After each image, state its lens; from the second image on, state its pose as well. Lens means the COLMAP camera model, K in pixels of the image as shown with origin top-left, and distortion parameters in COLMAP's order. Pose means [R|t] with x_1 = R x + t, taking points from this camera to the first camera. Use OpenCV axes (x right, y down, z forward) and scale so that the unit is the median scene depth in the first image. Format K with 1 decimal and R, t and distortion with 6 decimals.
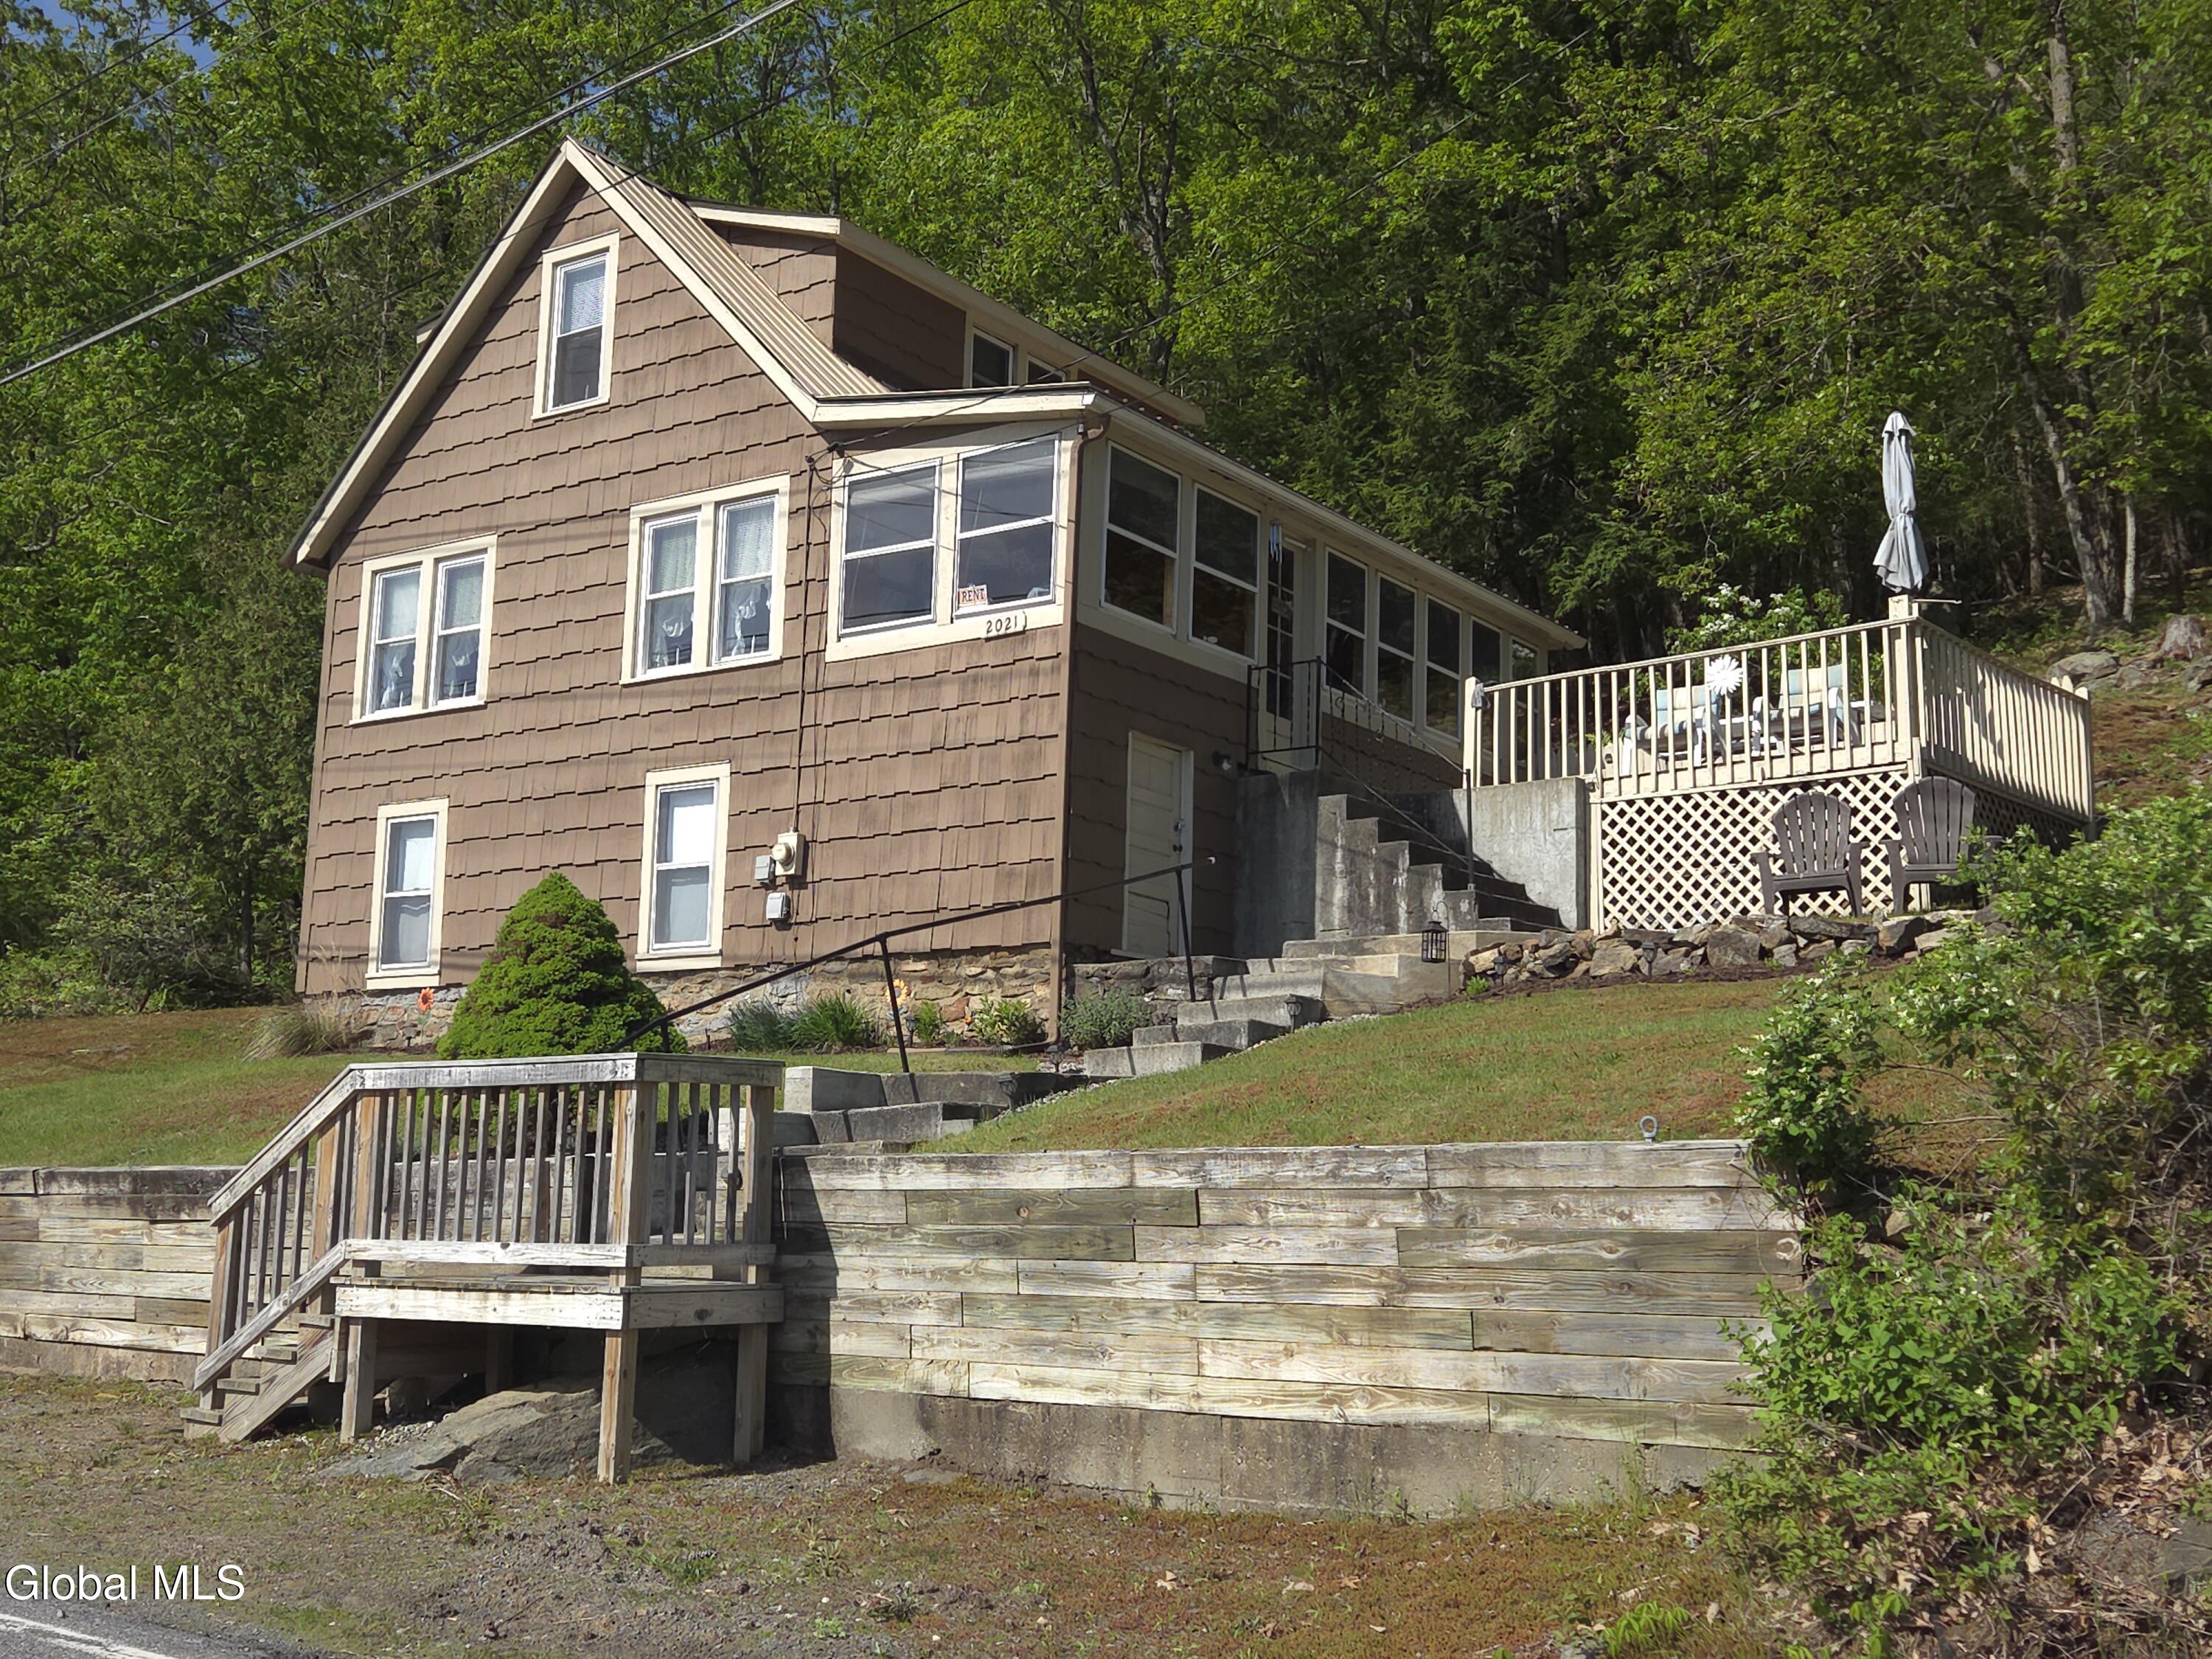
lens RADIAL K [[2428.0, 0, 1105.4], [0, 2428.0, 832.4], [0, 0, 1]] dist [0.052356, 0.000000]
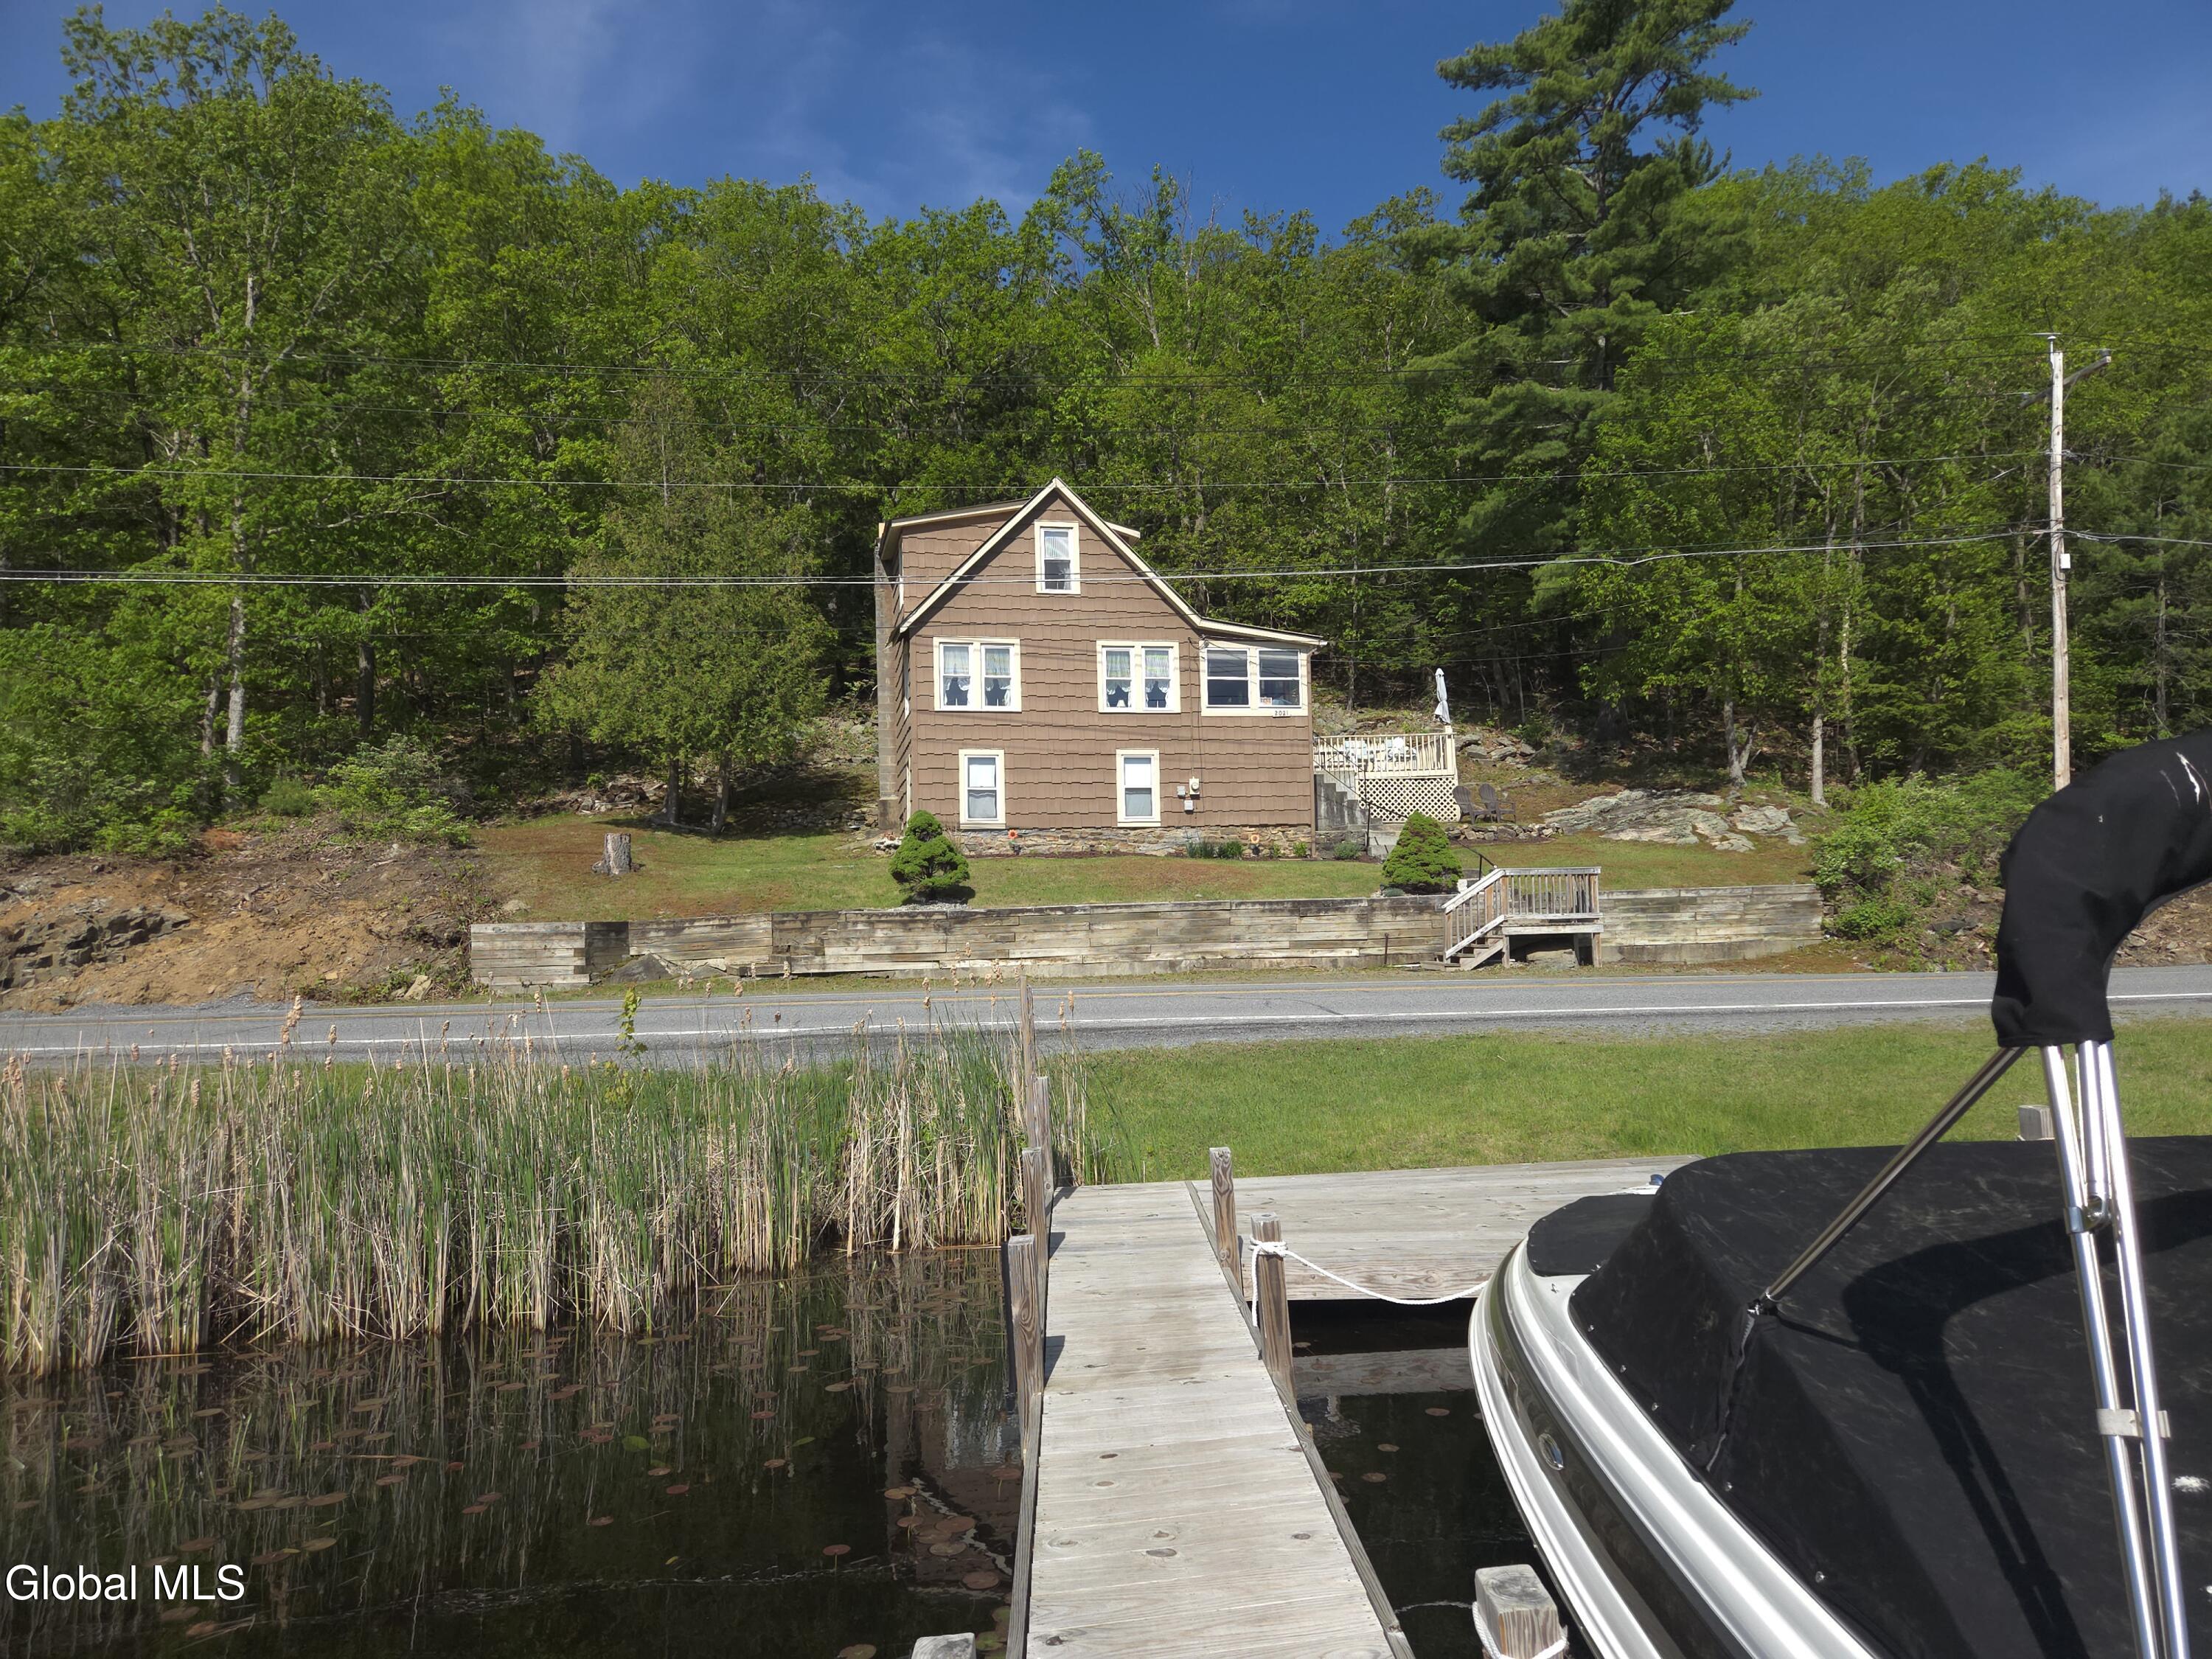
lens RADIAL K [[1468.0, 0, 1106.4], [0, 1468.0, 821.8], [0, 0, 1]] dist [0.068597, -0.047420]
pose [[0.692758, 0.020718, 0.720872, -1.432225], [-0.077503, 0.995937, 0.045857, -0.020308], [-0.716993, -0.087638, 0.691549, -0.075646]]
